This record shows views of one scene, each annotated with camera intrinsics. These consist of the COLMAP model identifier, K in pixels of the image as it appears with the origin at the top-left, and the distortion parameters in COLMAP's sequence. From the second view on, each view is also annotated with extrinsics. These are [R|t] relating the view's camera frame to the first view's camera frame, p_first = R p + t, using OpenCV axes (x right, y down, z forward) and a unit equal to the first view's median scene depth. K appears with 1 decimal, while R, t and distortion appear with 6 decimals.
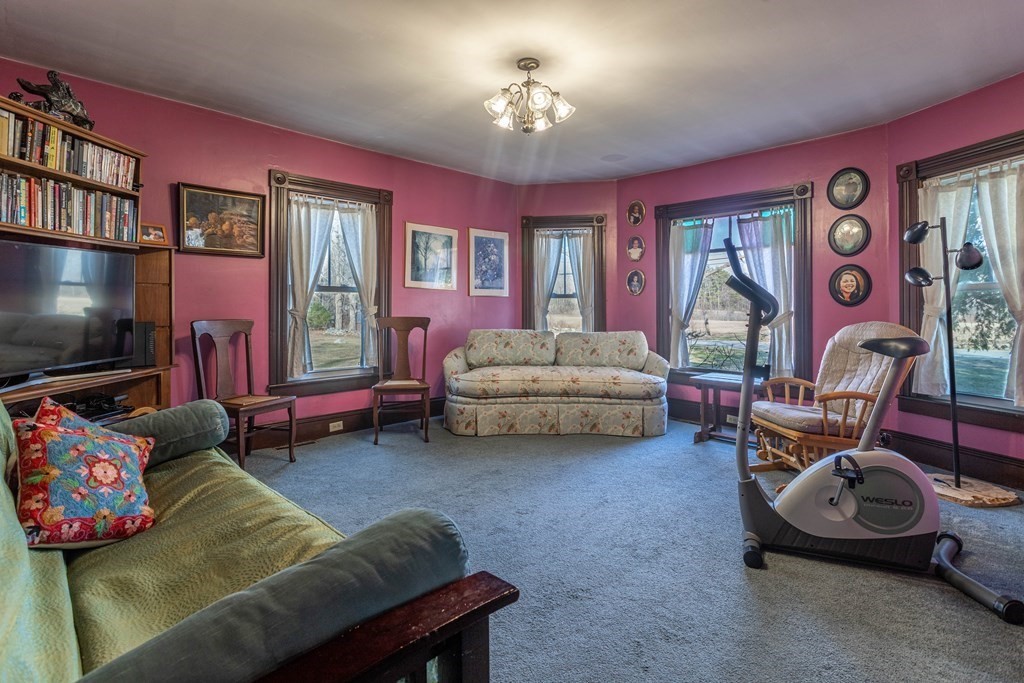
lens RADIAL K [[498.9, 0, 511.4], [0, 498.9, 321.5], [0, 0, 1]] dist [0.002394, 0.000638]
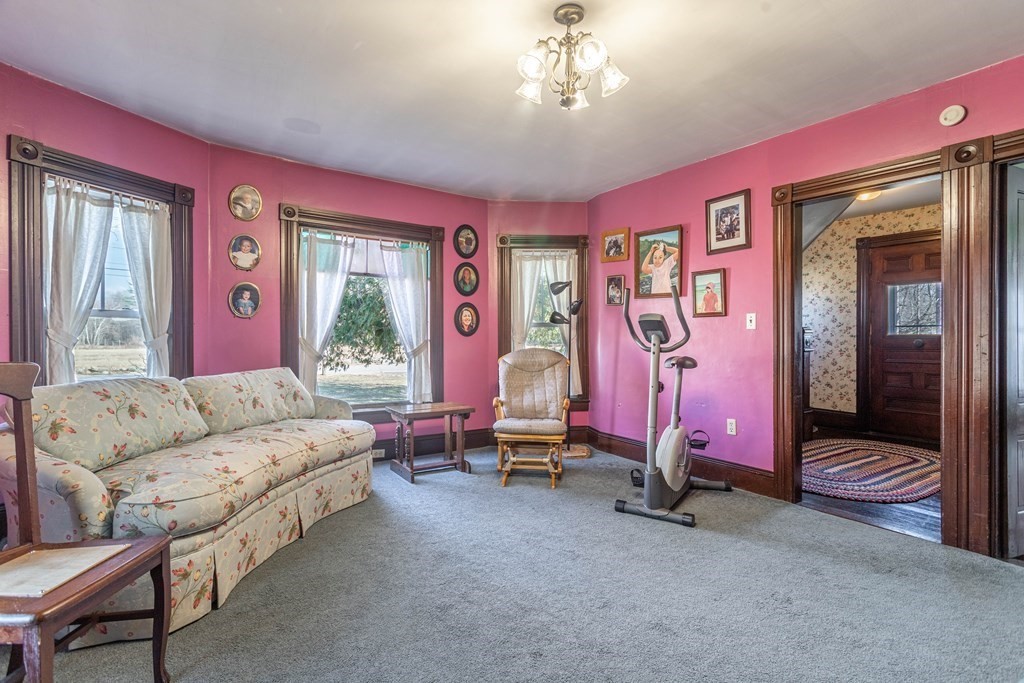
lens RADIAL K [[496.1, 0, 497.1], [0, 496.1, 343.6], [0, 0, 1]] dist [0.000428, 0.000048]
pose [[0.164556, -0.011067, 0.986306, -0.528626], [0.019174, 0.999784, 0.008019, -0.020645], [-0.986181, 0.017592, 0.164732, 0.719262]]
